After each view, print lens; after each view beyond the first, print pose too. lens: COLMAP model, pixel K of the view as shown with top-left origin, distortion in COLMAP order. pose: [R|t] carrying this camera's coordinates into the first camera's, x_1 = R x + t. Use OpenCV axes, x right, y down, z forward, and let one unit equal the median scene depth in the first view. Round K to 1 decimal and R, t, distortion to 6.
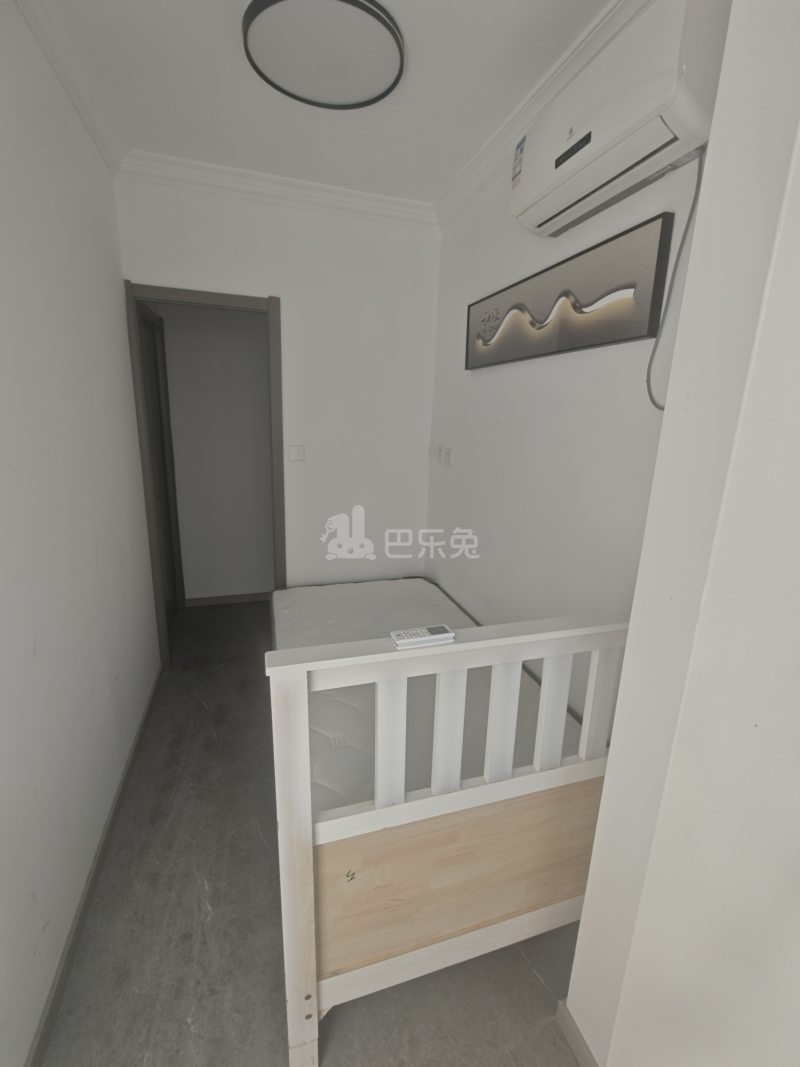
lens RADIAL K [[475.6, 0, 405.9], [0, 475.6, 536.5], [0, 0, 1]] dist [0.003174, -0.001910]
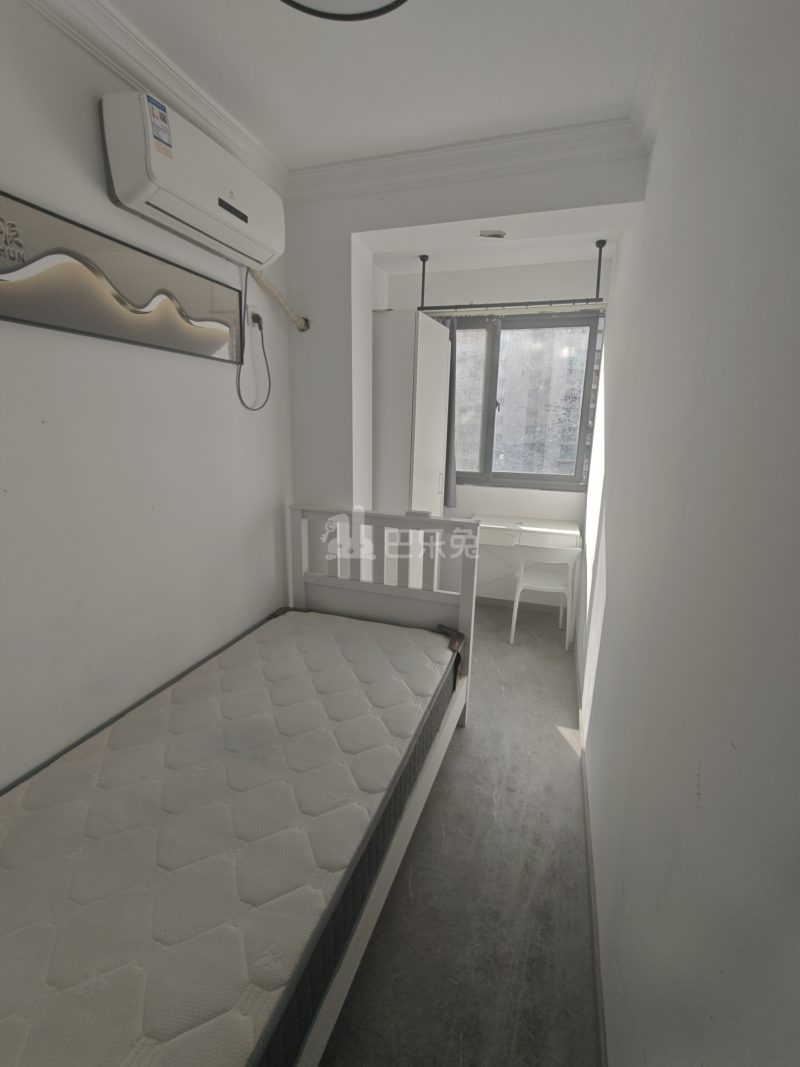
lens RADIAL K [[475.6, 0, 403.1], [0, 475.6, 534.1], [0, 0, 1]] dist [0.003174, -0.001910]
pose [[-0.806537, -0.187905, 0.560526, -0.760192], [0.095397, 0.894350, 0.437079, -0.455500], [-0.583436, 0.405993, -0.703400, 1.666450]]
